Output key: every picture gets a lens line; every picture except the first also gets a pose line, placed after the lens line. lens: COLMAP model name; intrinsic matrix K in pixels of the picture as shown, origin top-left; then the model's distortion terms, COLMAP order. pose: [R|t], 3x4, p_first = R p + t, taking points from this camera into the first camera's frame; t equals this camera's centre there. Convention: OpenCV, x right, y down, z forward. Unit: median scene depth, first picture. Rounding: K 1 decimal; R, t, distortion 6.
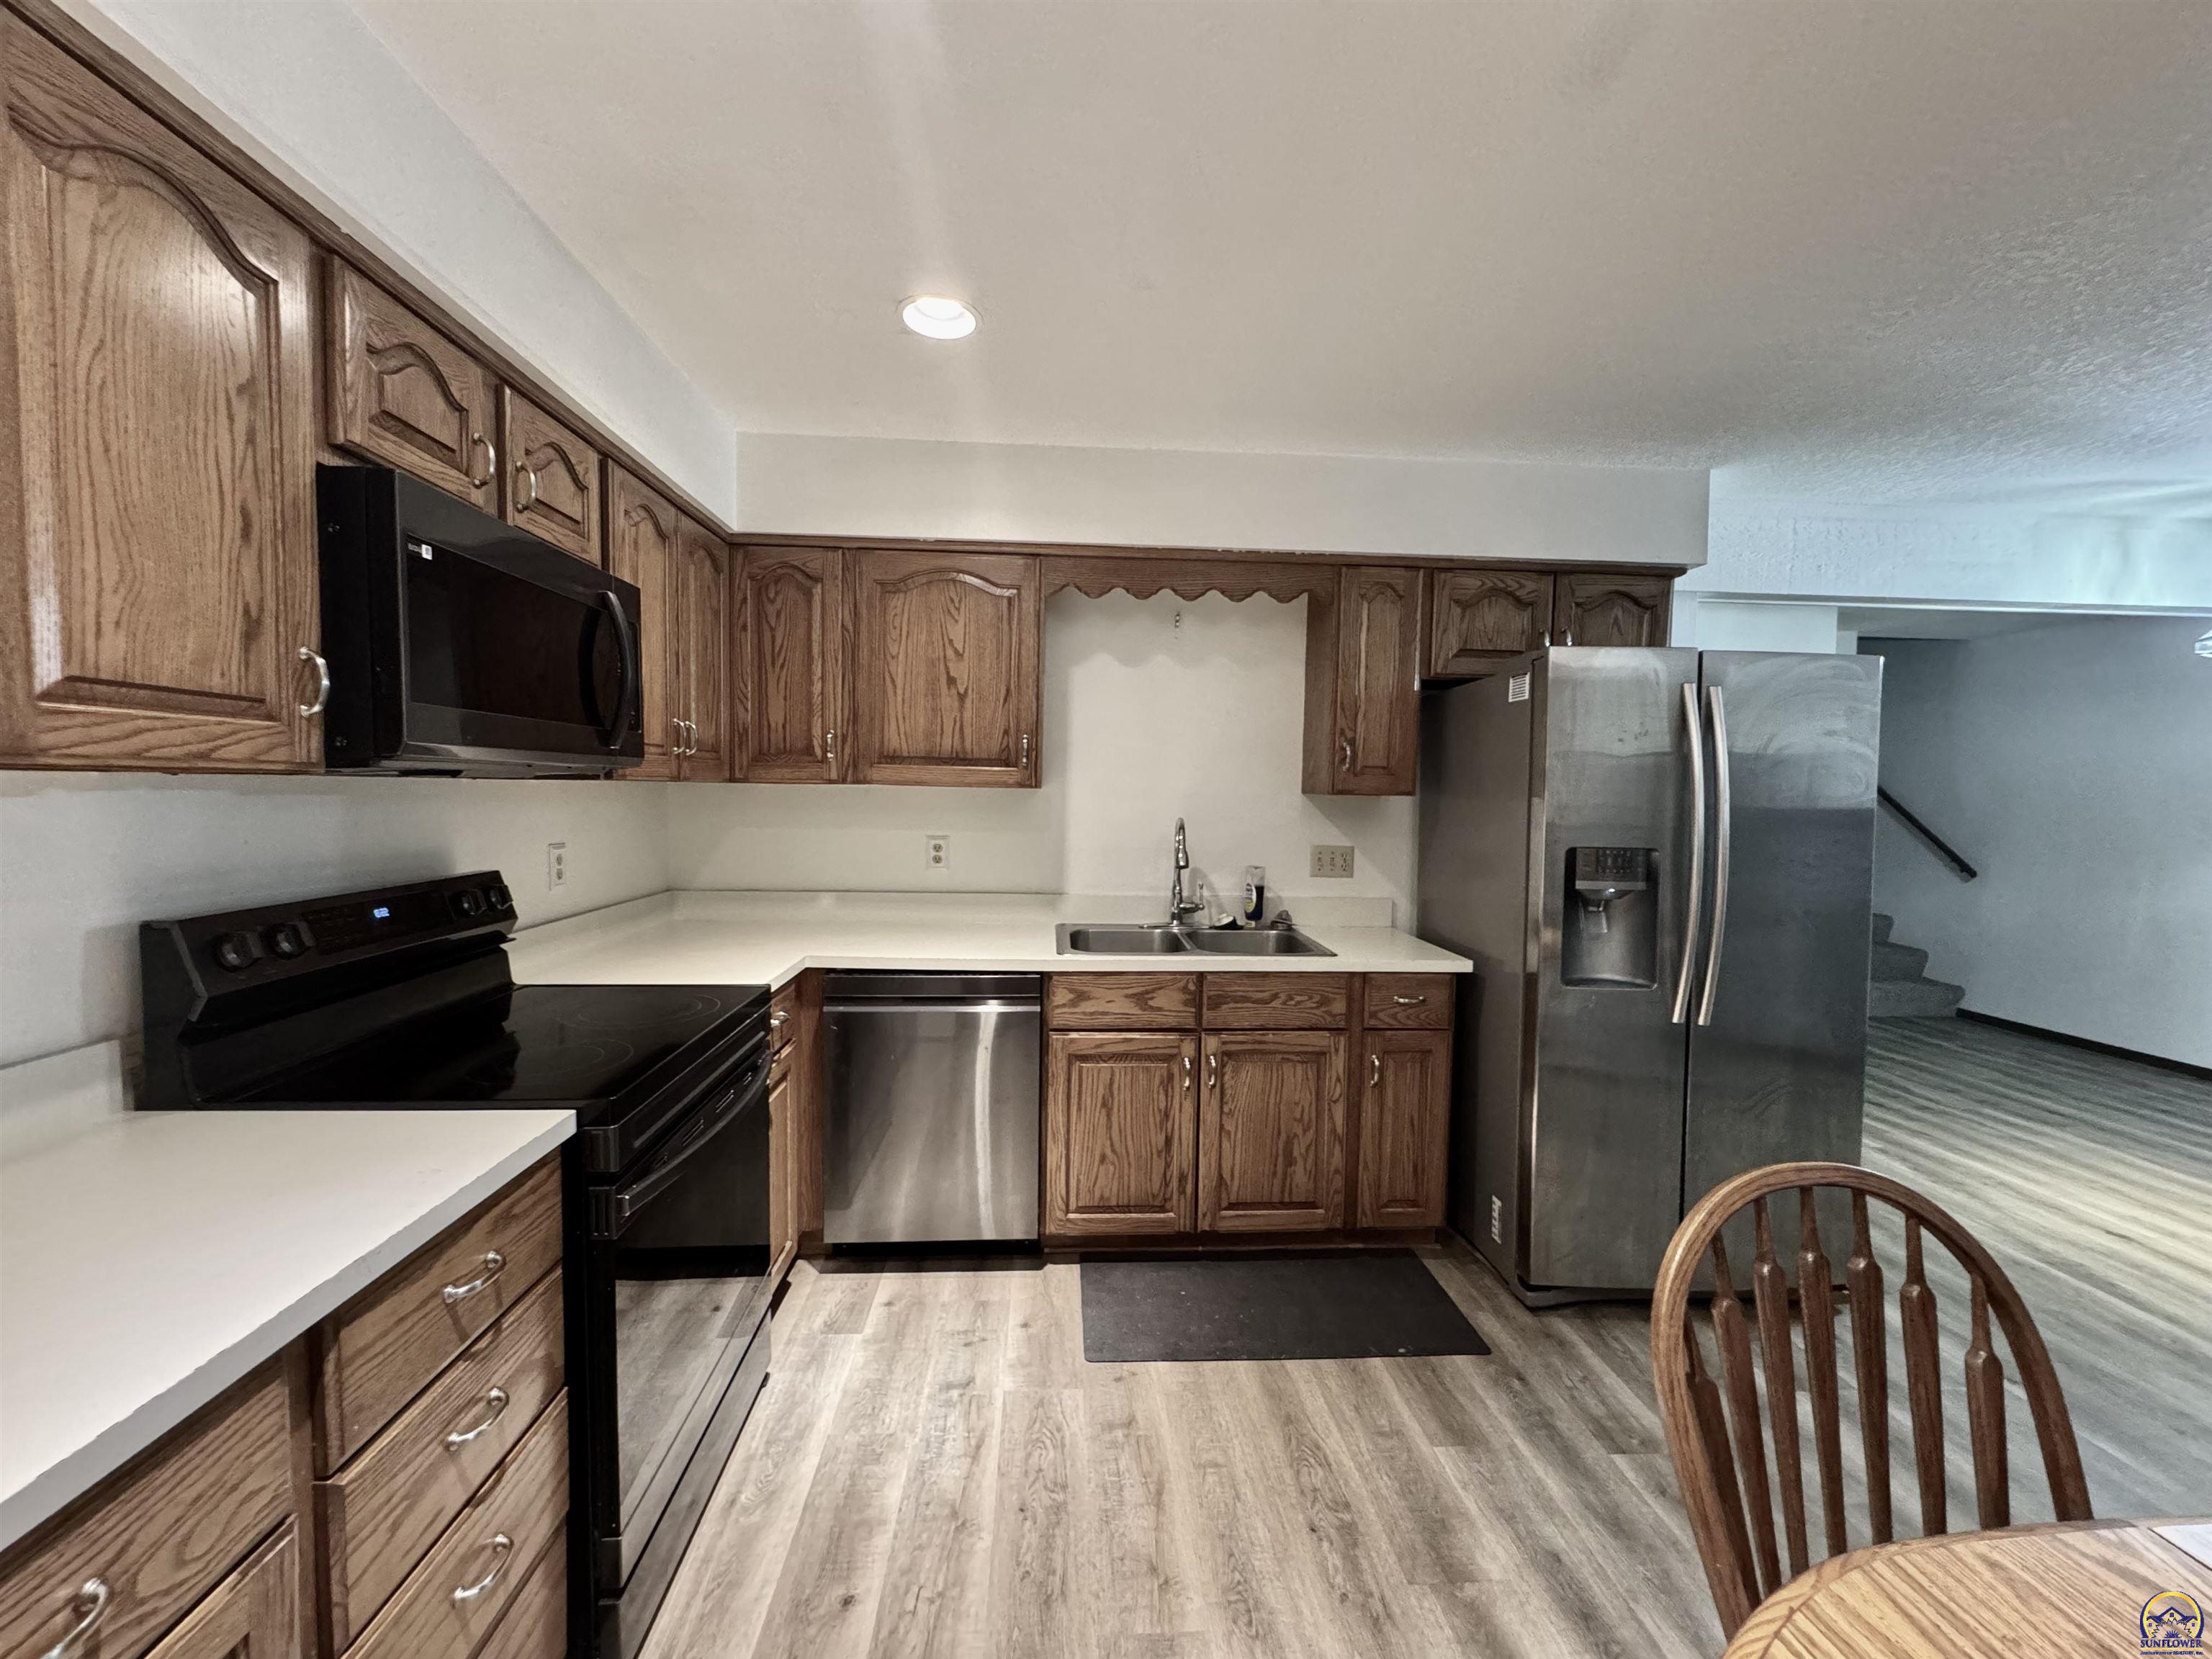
lens RADIAL K [[928.3, 0, 1106.0], [0, 928.3, 829.5], [0, 0, 1]] dist [-0.003667, 0.000039]
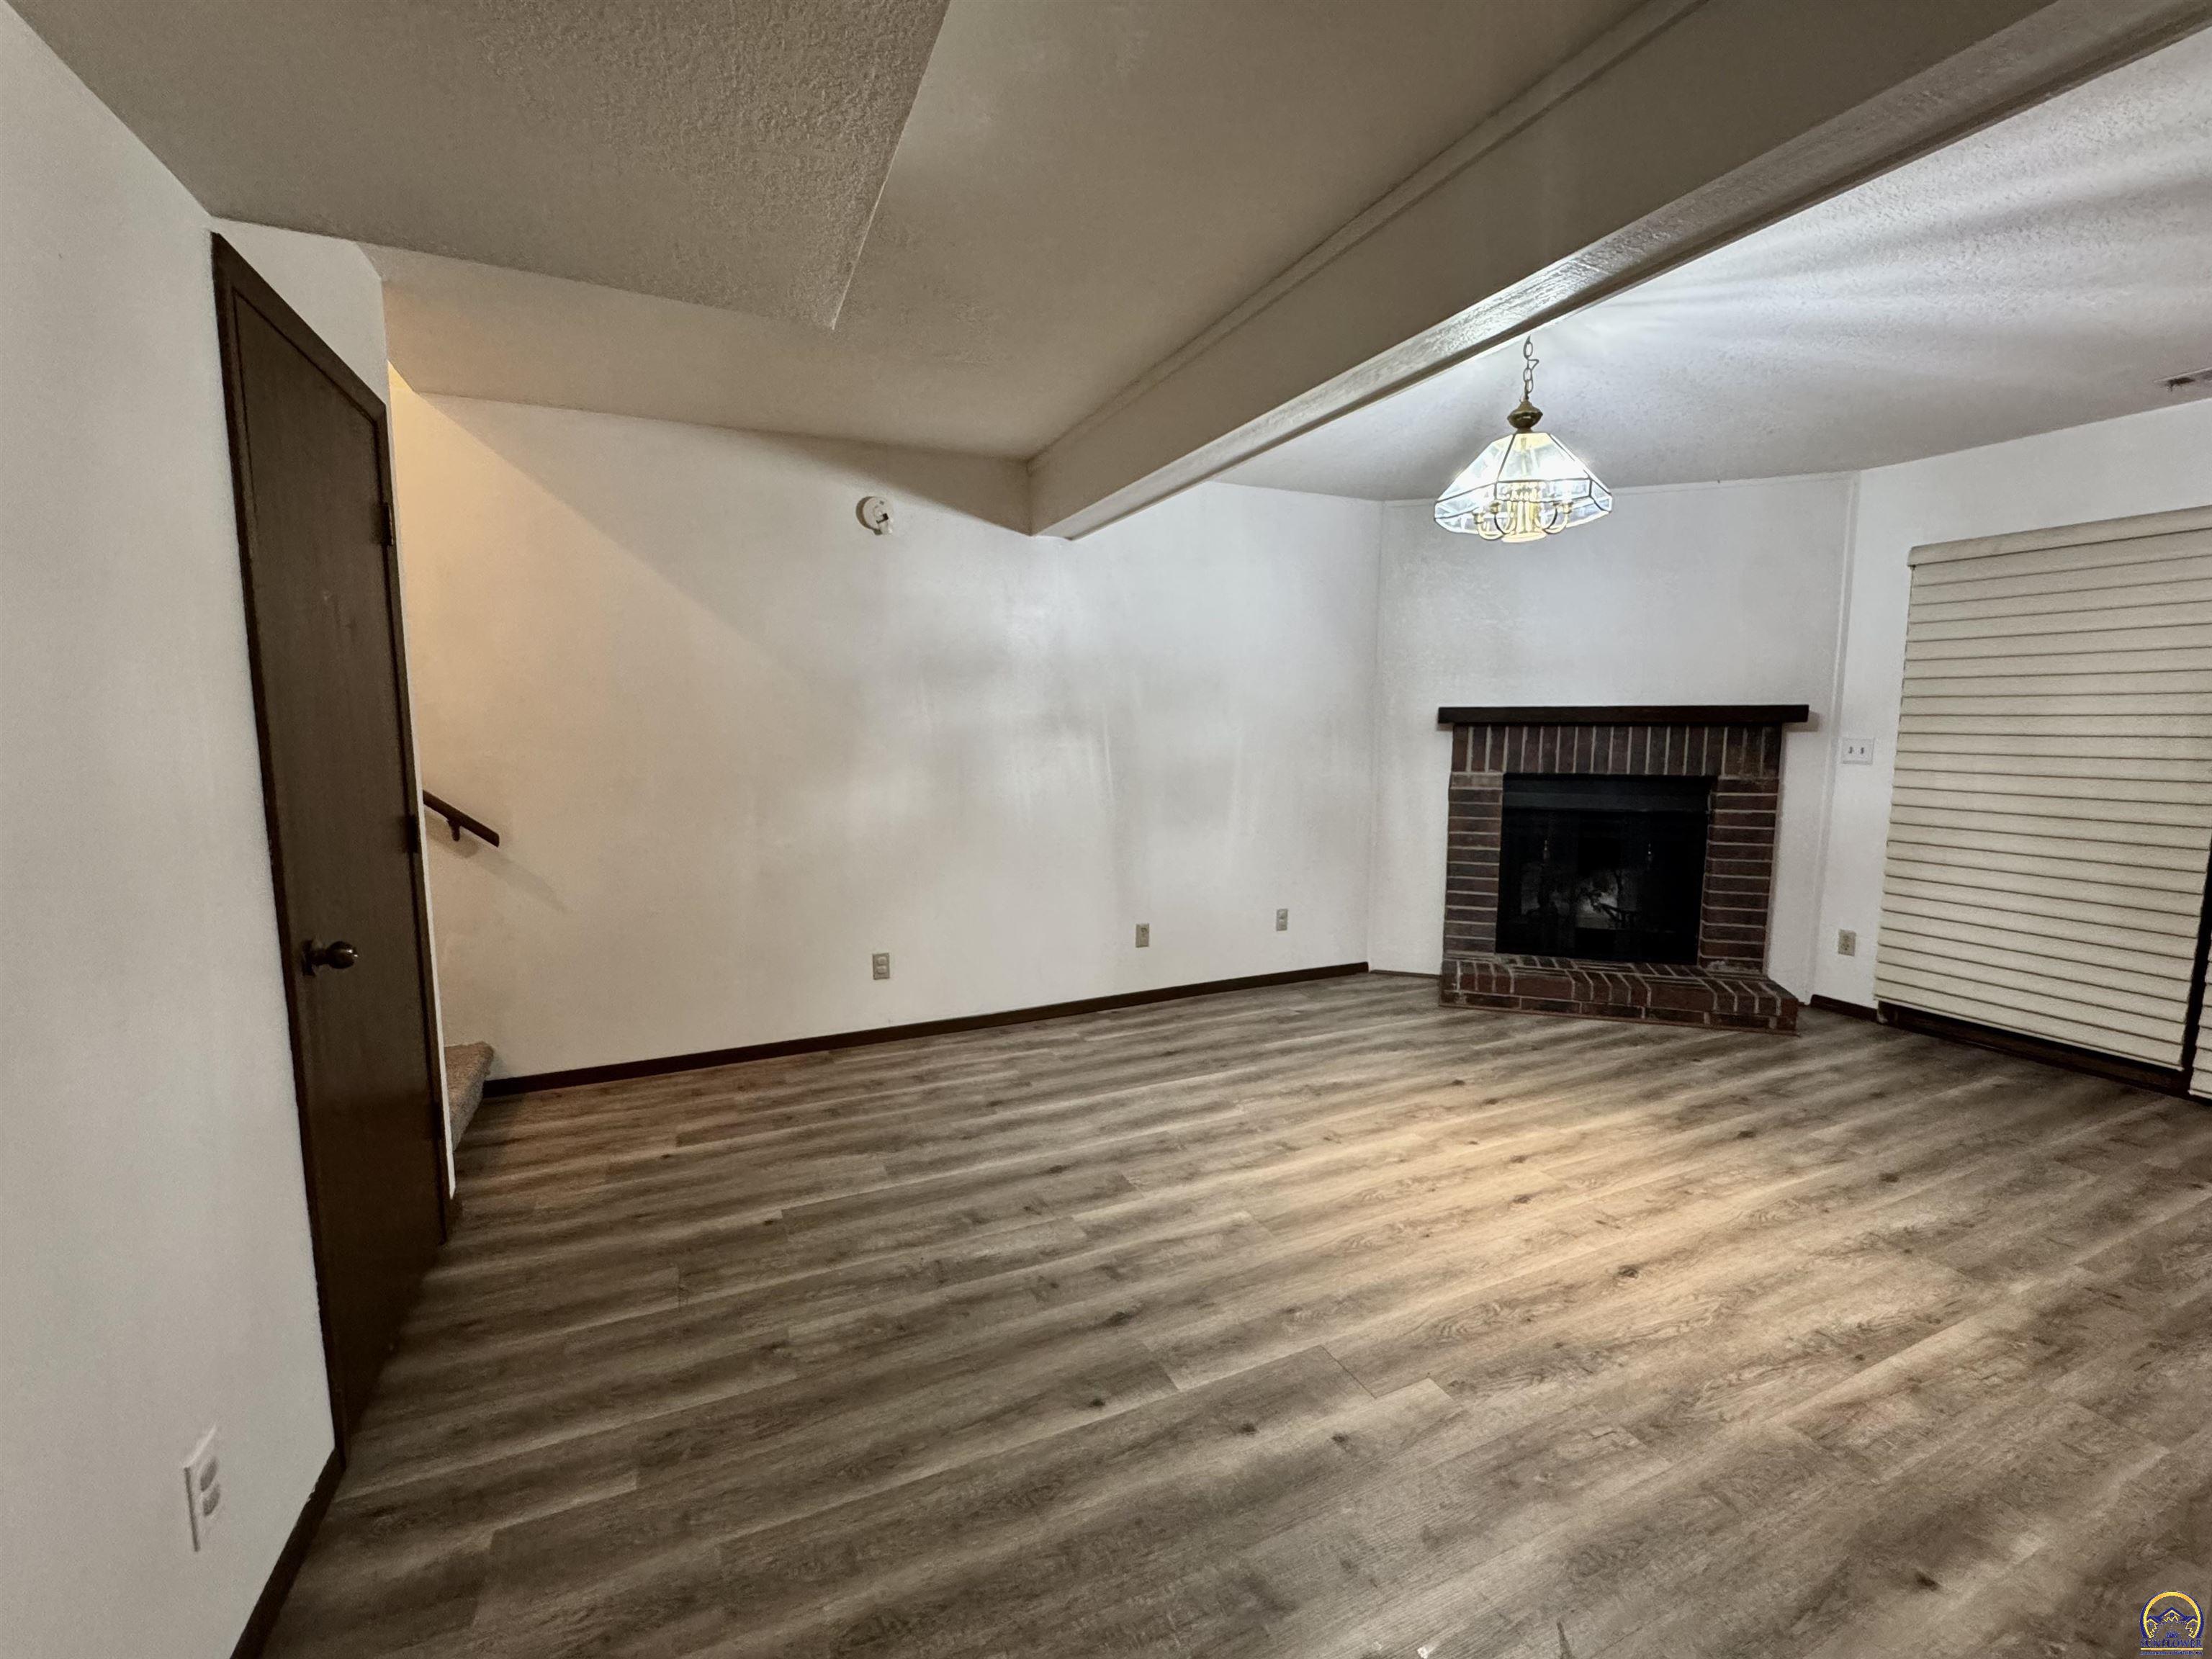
lens RADIAL K [[928.3, 0, 1106.0], [0, 928.3, 829.5], [0, 0, 1]] dist [-0.003667, 0.000039]
pose [[-0.350909, -0.124540, 0.928091, 0.478108], [0.030380, 0.989081, 0.144211, -0.045058], [-0.935917, 0.078800, -0.343294, 1.375283]]
